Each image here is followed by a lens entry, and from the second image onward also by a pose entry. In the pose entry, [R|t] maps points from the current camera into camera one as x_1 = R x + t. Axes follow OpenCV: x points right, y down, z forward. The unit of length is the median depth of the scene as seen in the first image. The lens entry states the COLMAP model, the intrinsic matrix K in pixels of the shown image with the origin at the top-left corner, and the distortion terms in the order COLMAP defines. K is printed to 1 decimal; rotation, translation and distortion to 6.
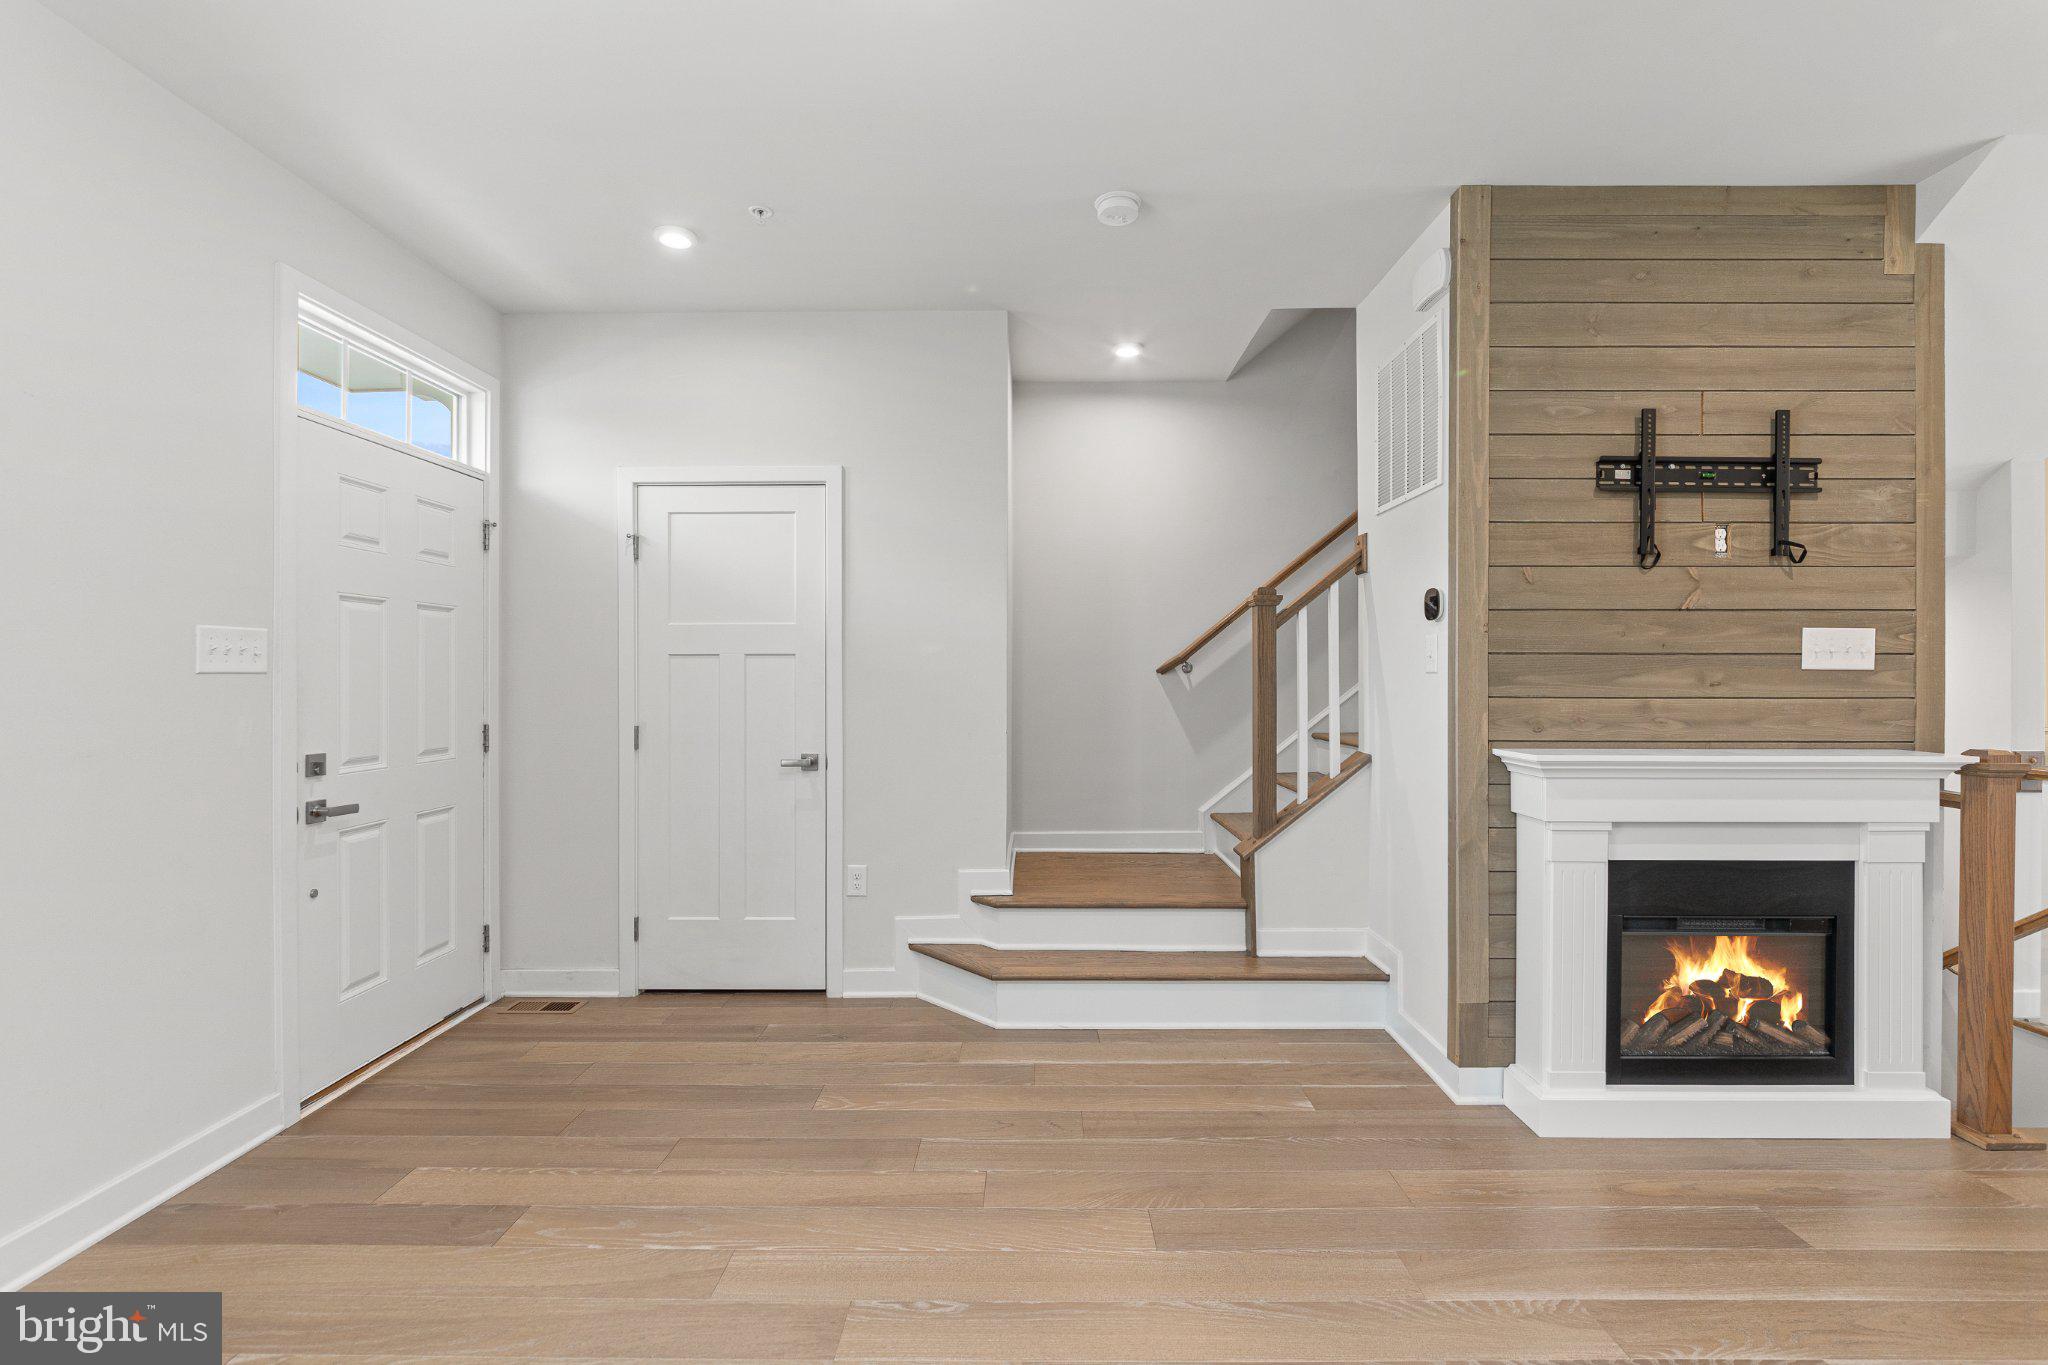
lens RADIAL K [[911.6, 0, 1021.5], [0, 911.6, 677.7], [0, 0, 1]] dist [-0.008977, 0.000837]
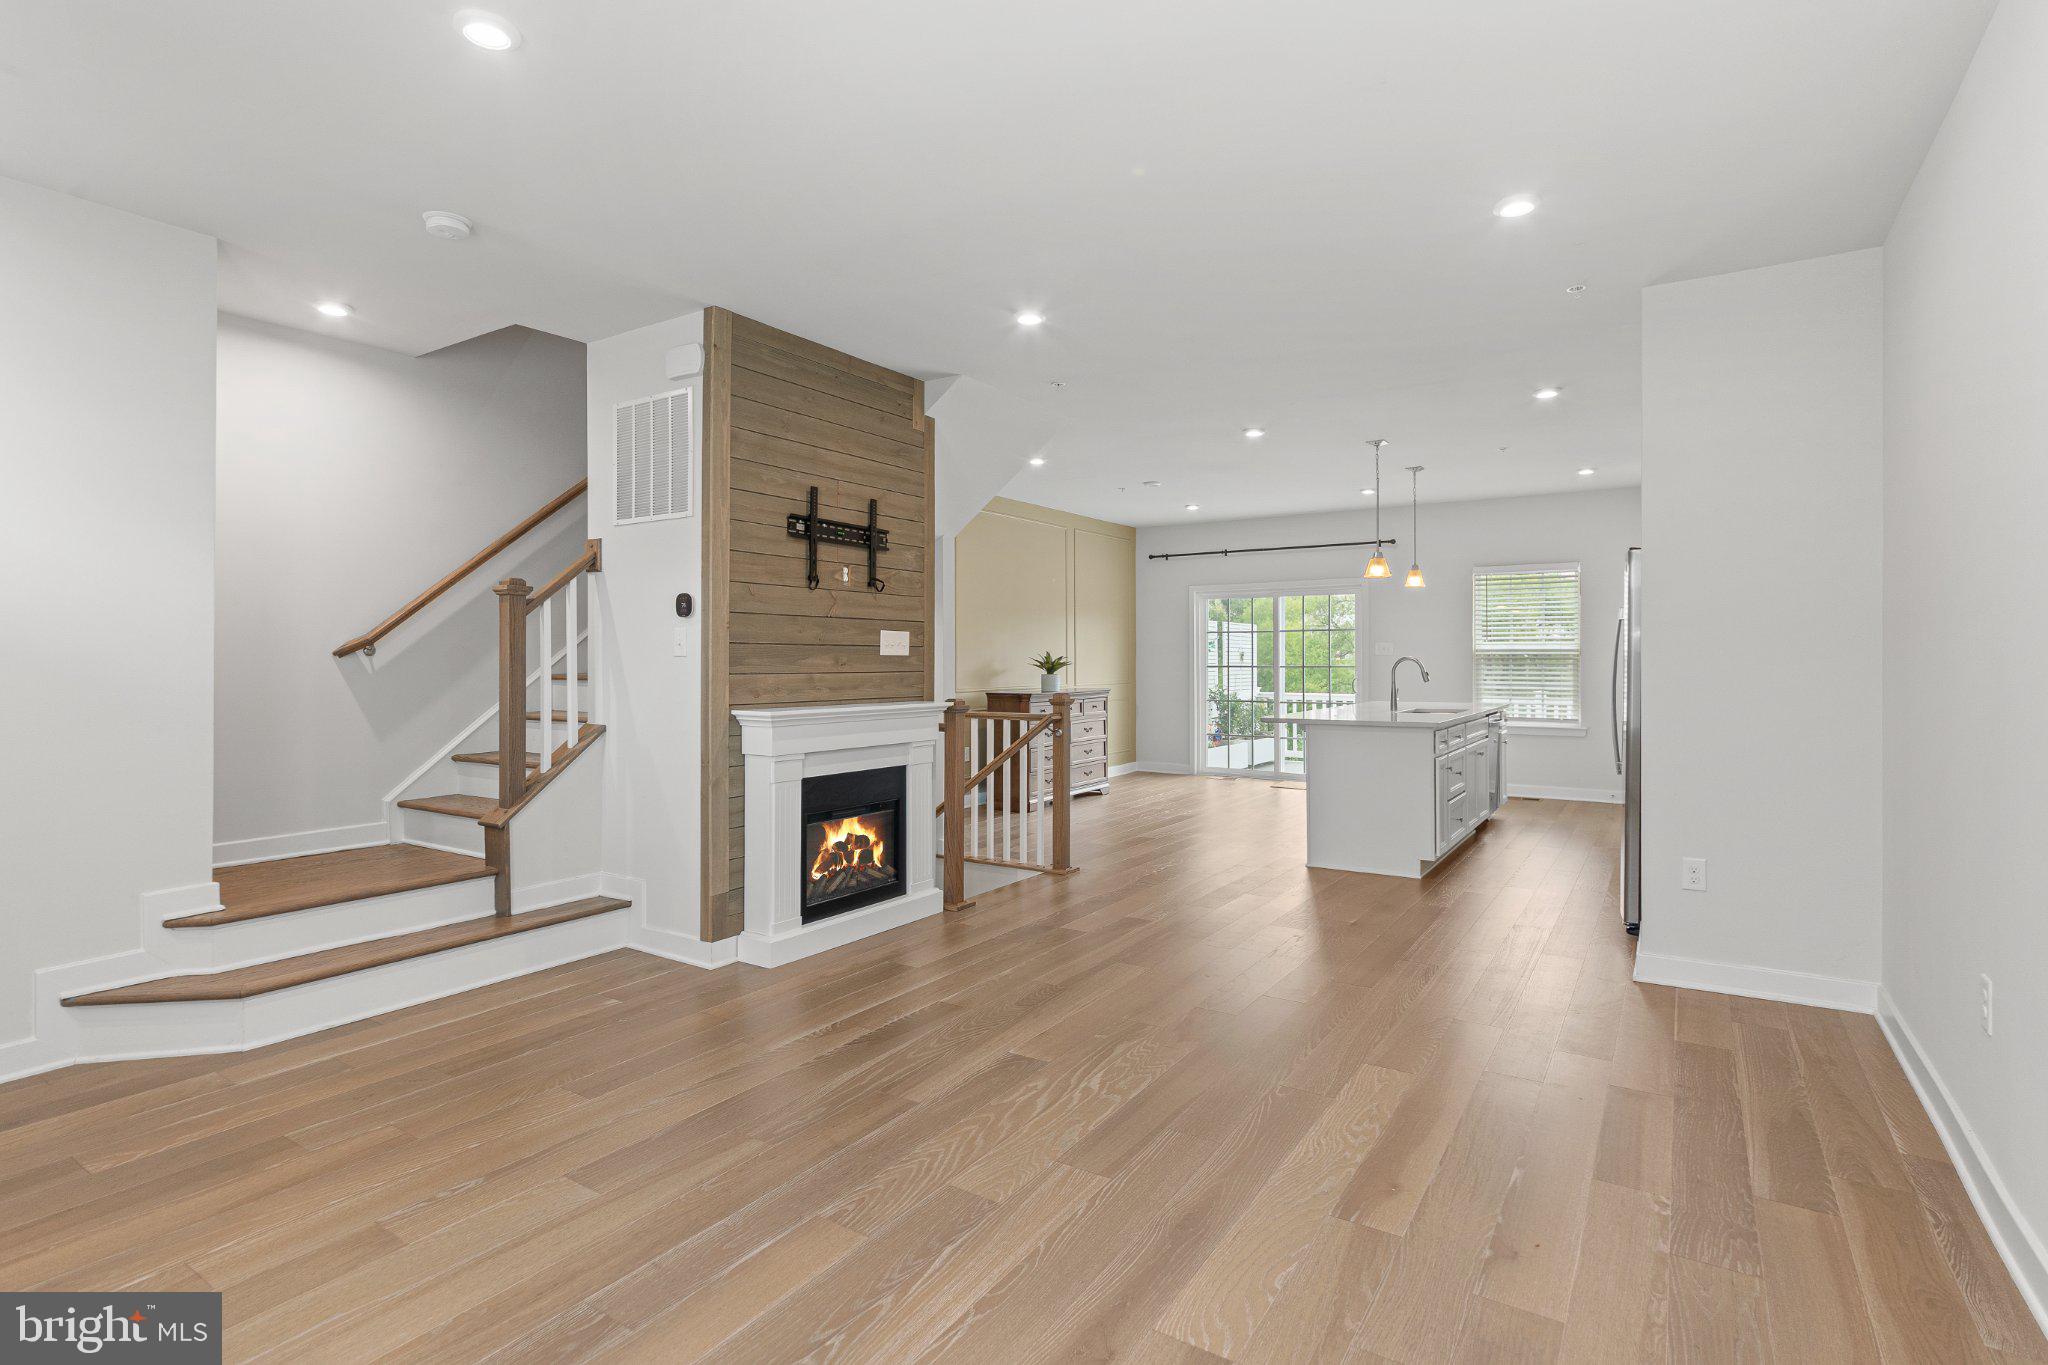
lens RADIAL K [[1002.8, 0, 1041.3], [0, 1002.8, 654.5], [0, 0, 1]] dist [-0.002289, -0.000247]
pose [[0.532396, 0.004610, 0.846483, -0.546112], [0.001155, 0.999980, -0.006172, 0.001285], [-0.846495, 0.004263, 0.532380, -0.236965]]
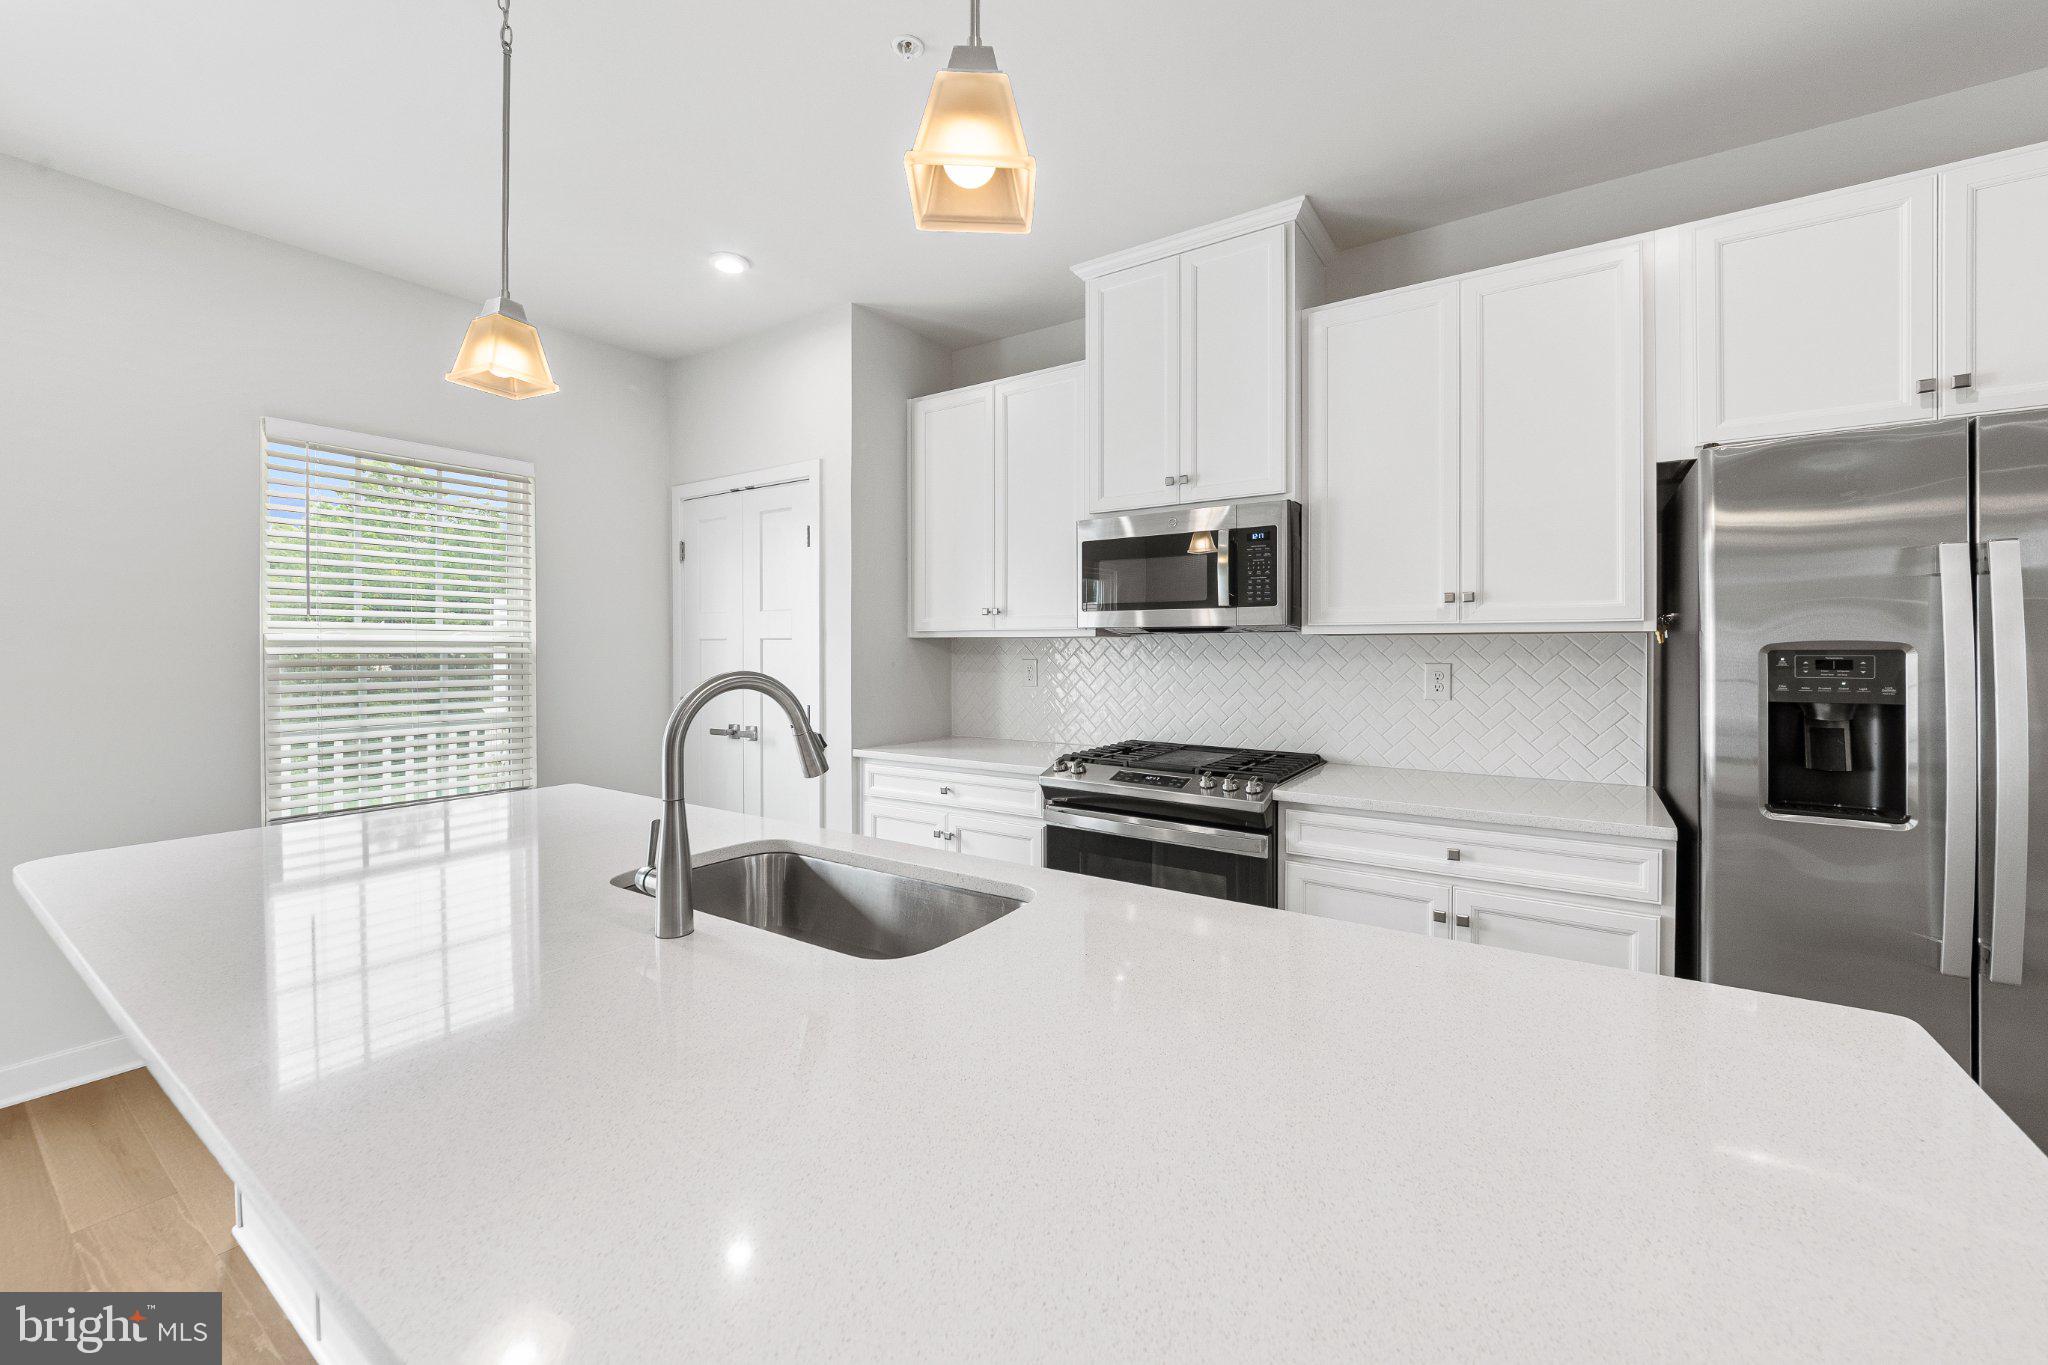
lens RADIAL K [[823.0, 0, 1010.2], [0, 823.0, 657.5], [0, 0, 1]] dist [-0.000227, -0.001957]
pose [[-0.822257, -0.004092, 0.569102, 1.809588], [0.005439, 0.999872, 0.015048, -0.026220], [-0.569091, 0.015469, -0.822129, 0.684774]]
